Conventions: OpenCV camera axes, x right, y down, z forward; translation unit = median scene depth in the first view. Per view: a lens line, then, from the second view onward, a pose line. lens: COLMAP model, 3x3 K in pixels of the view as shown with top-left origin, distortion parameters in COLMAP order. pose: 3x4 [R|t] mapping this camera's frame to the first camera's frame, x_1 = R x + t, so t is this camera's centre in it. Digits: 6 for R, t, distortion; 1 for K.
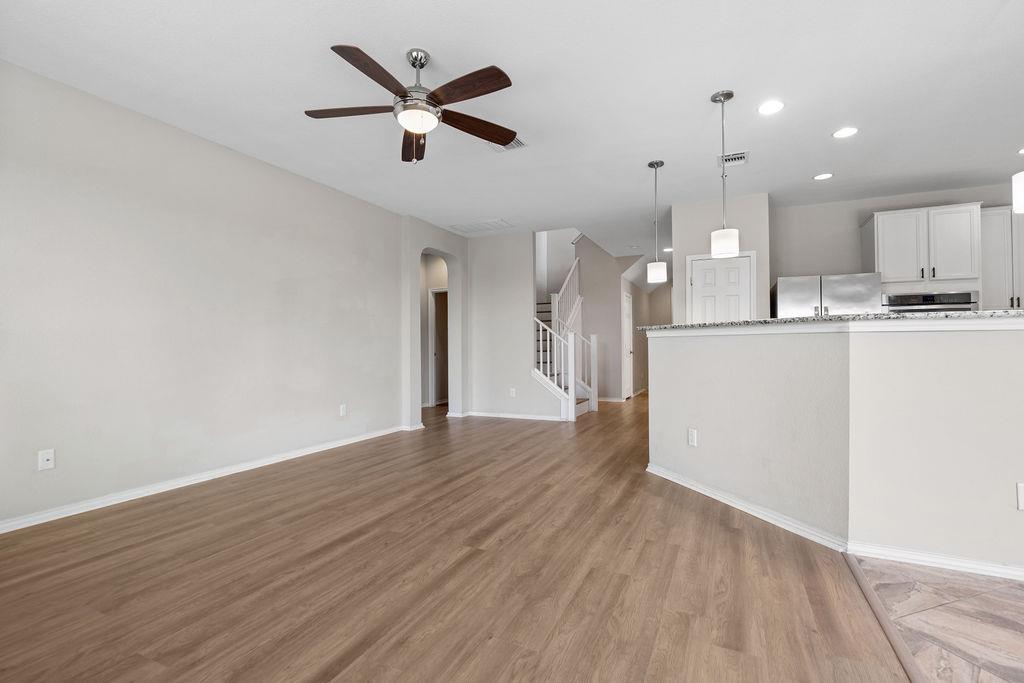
lens RADIAL K [[480.3, 0, 514.6], [0, 480.3, 333.8], [0, 0, 1]] dist [-0.000741, -0.003056]
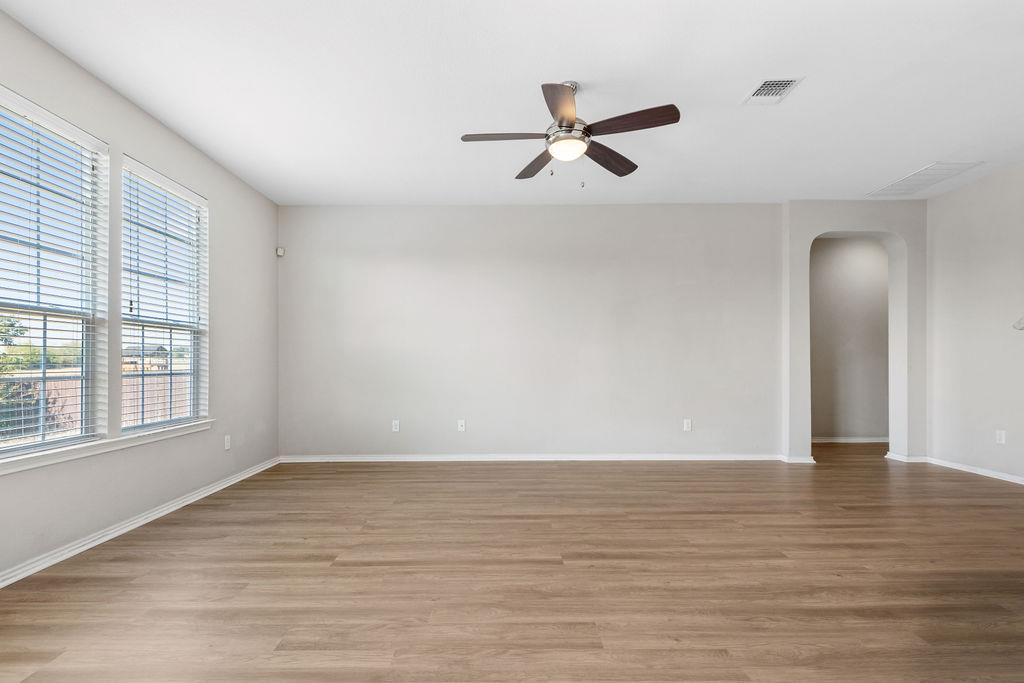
lens RADIAL K [[480.3, 0, 480.5], [0, 480.3, 360.7], [0, 0, 1]] dist [-0.000741, -0.003056]
pose [[0.408173, 0.005409, -0.912888, 0.646077], [0.022907, 0.999607, 0.016165, 0.000805], [0.912617, -0.027510, 0.407889, 0.359777]]
